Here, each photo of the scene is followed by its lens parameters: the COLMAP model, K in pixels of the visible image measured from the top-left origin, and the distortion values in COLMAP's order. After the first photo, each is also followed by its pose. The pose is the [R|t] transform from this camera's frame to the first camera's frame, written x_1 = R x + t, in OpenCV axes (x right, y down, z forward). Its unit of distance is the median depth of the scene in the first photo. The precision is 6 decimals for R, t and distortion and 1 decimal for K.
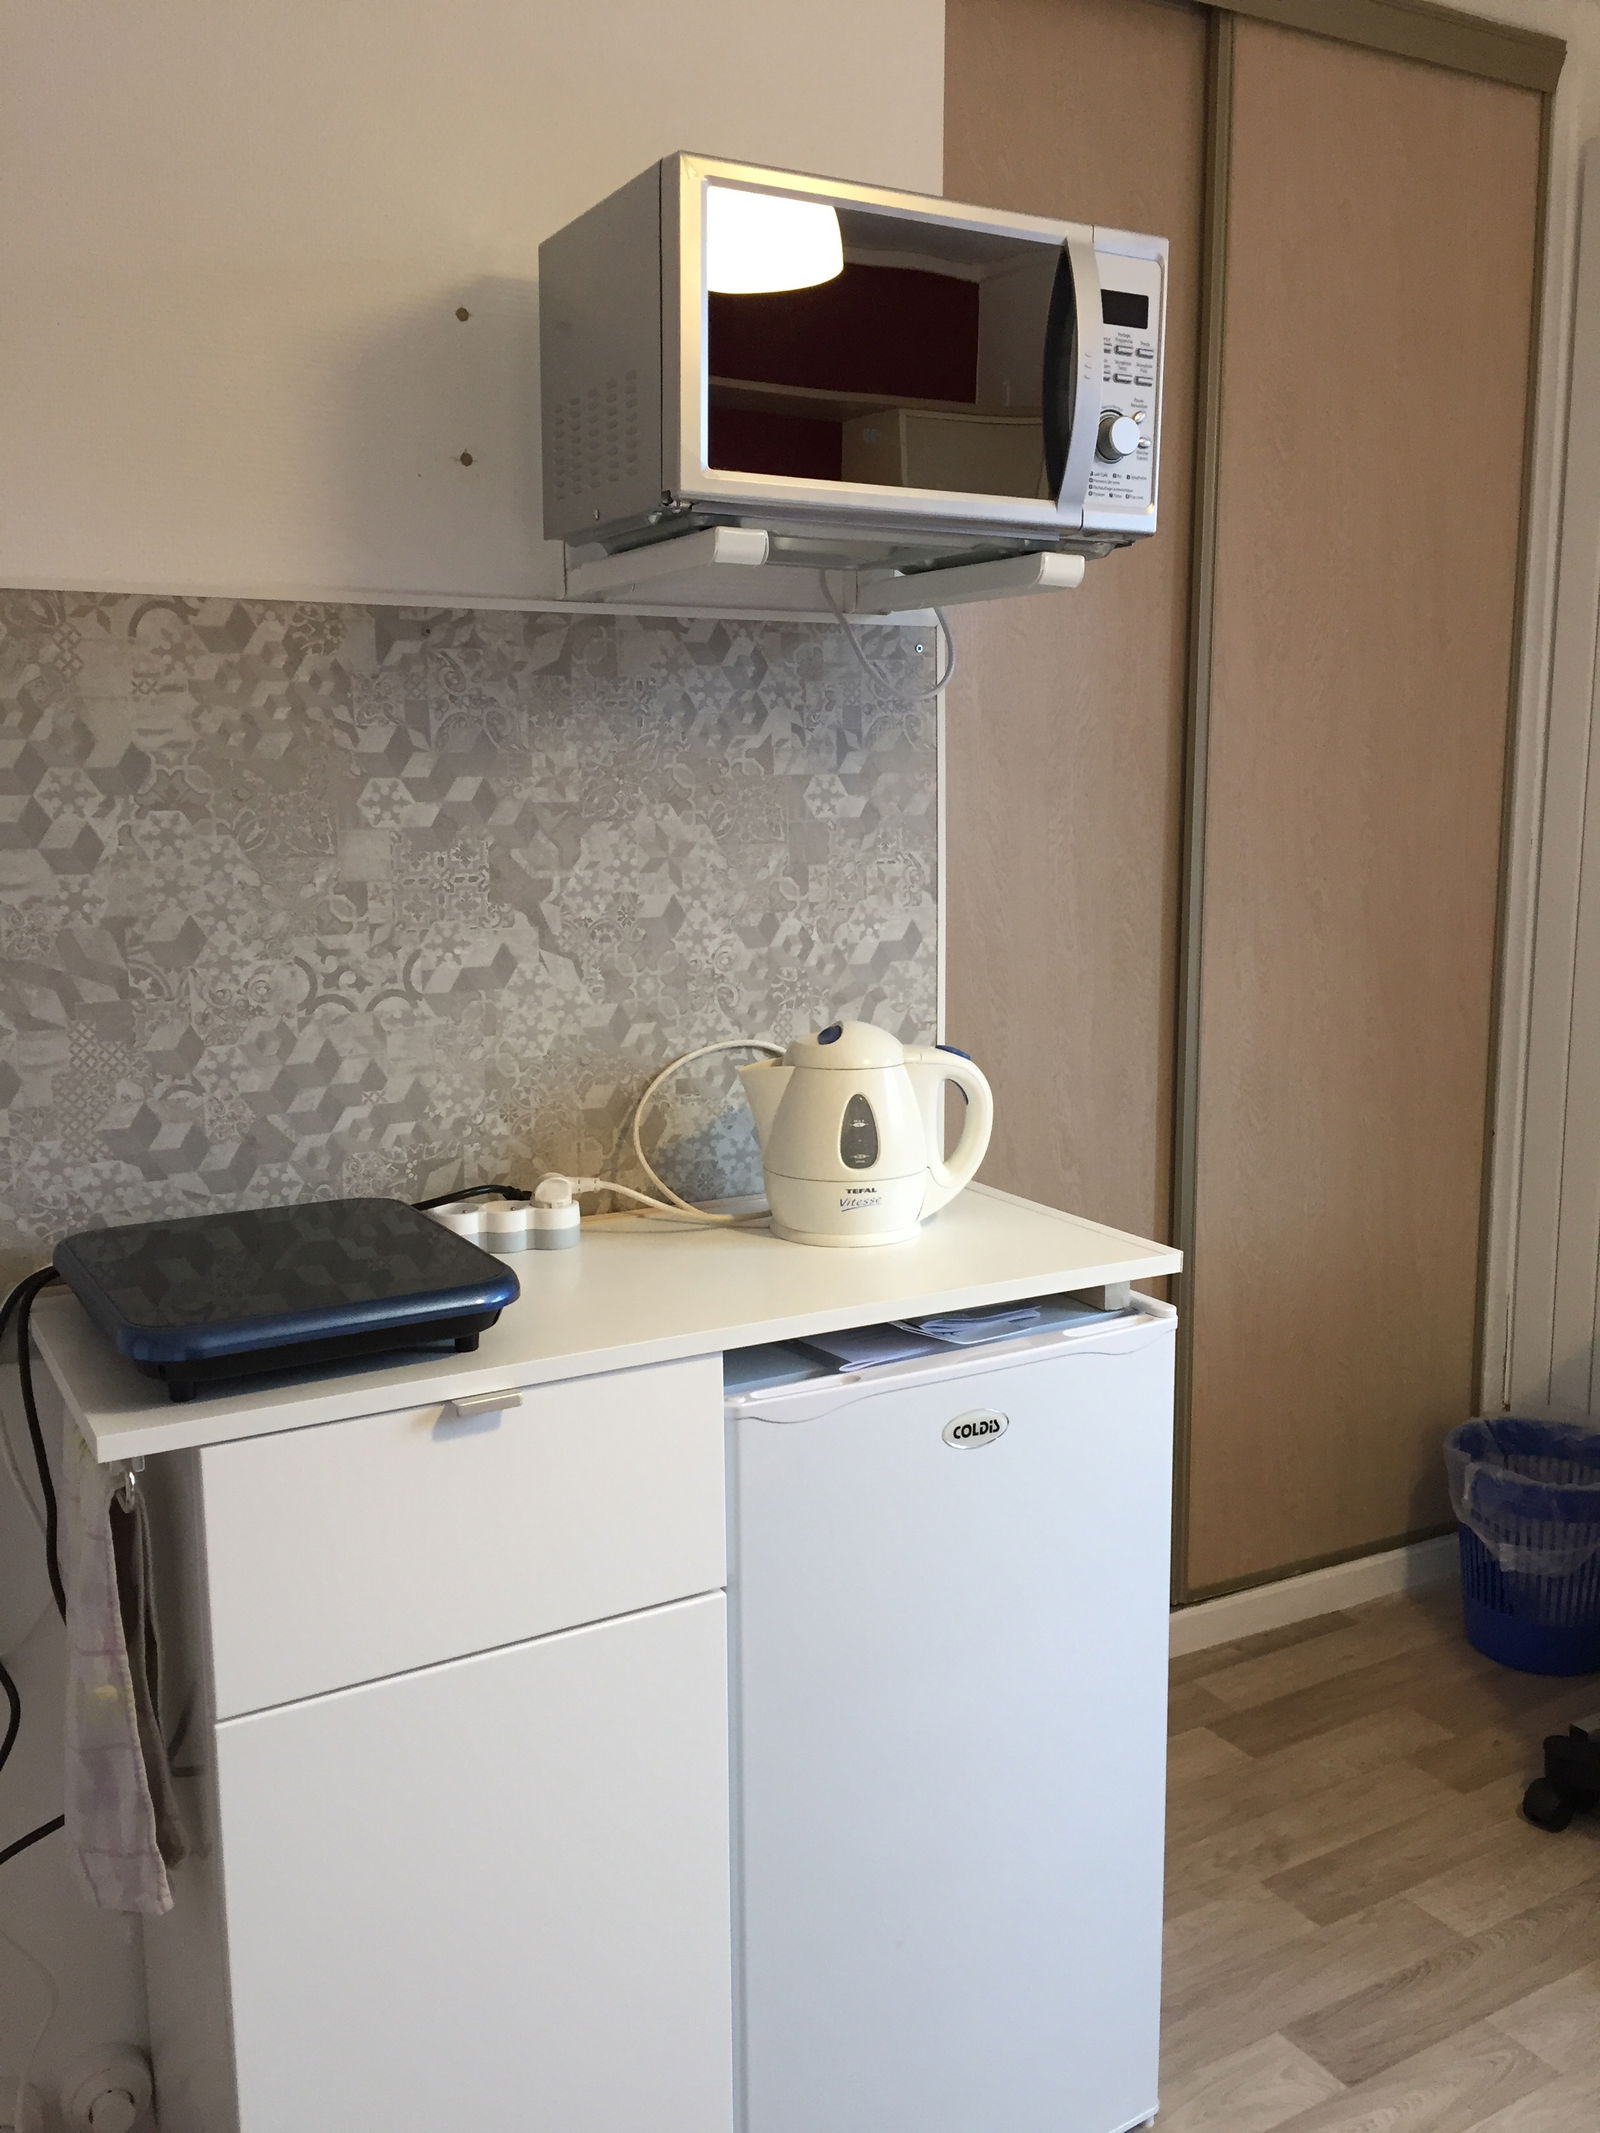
lens RADIAL K [[1825.9, 0, 805.8], [0, 1825.9, 1066.5], [0, 0, 1]] dist [0.046122, 0.015830]
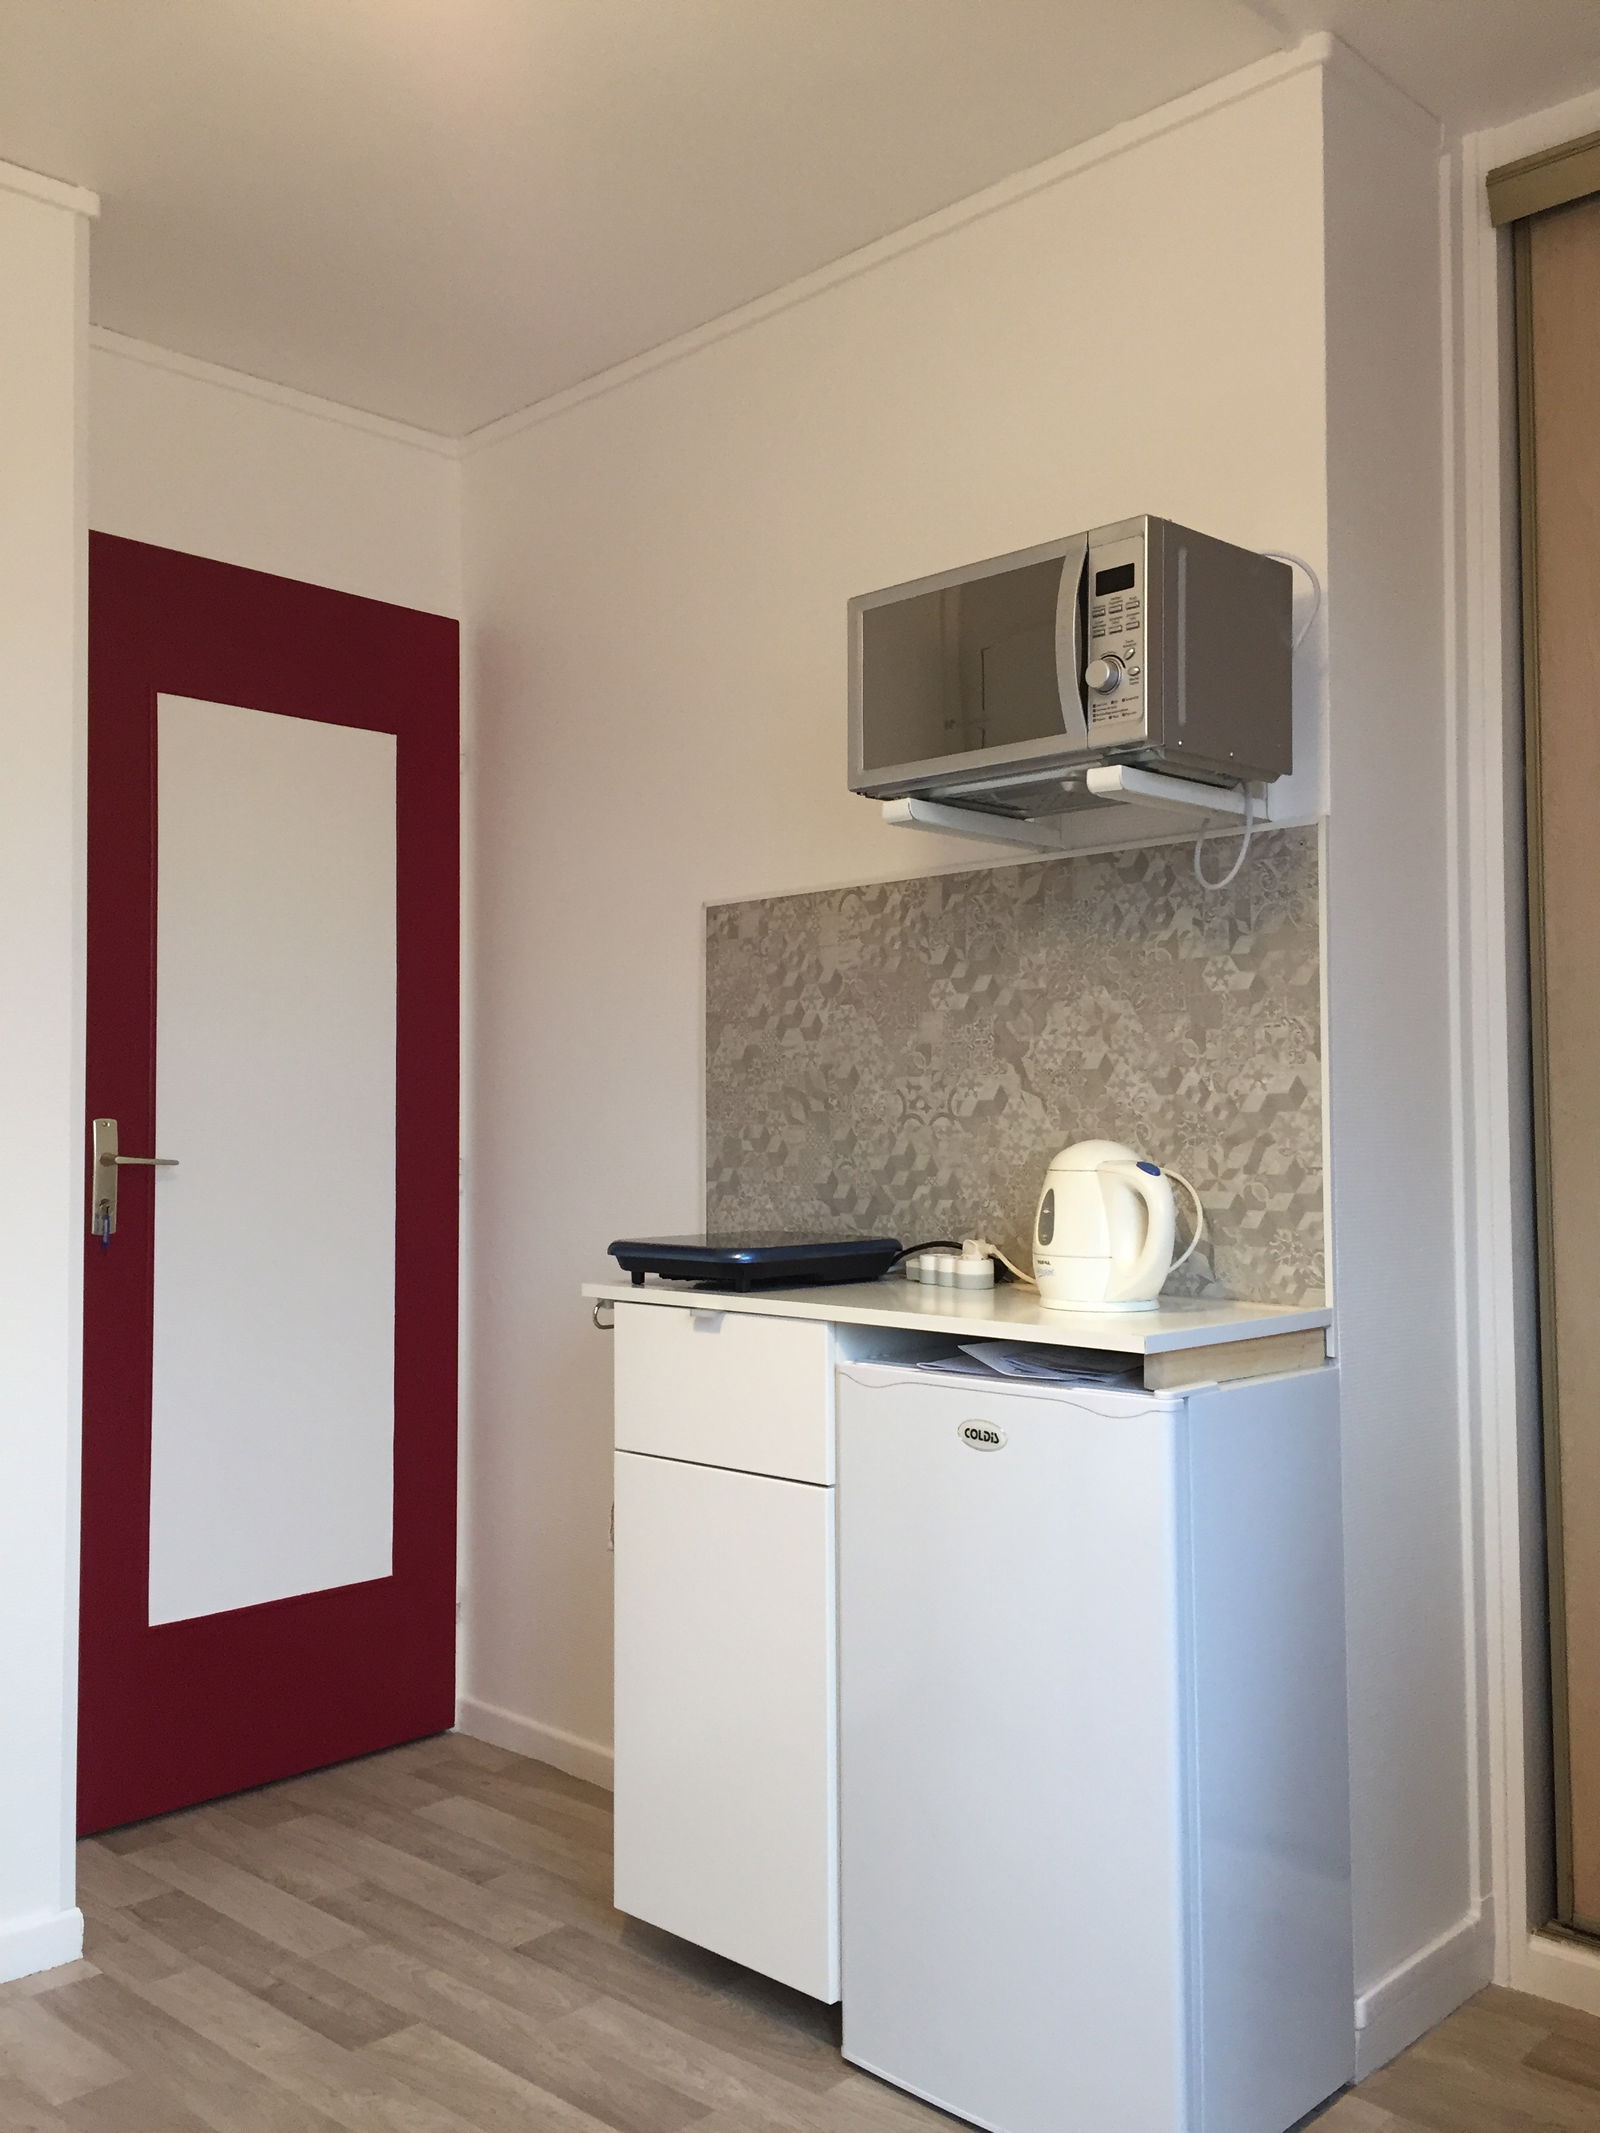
lens RADIAL K [[1825.9, 0, 802.5], [0, 1825.9, 1066.4], [0, 0, 1]] dist [0.046122, 0.015830]
pose [[0.274501, -0.028946, -0.961151, 1.196378], [-0.150688, 0.985903, -0.072727, 0.048733], [0.949706, 0.164798, 0.266269, 0.446785]]
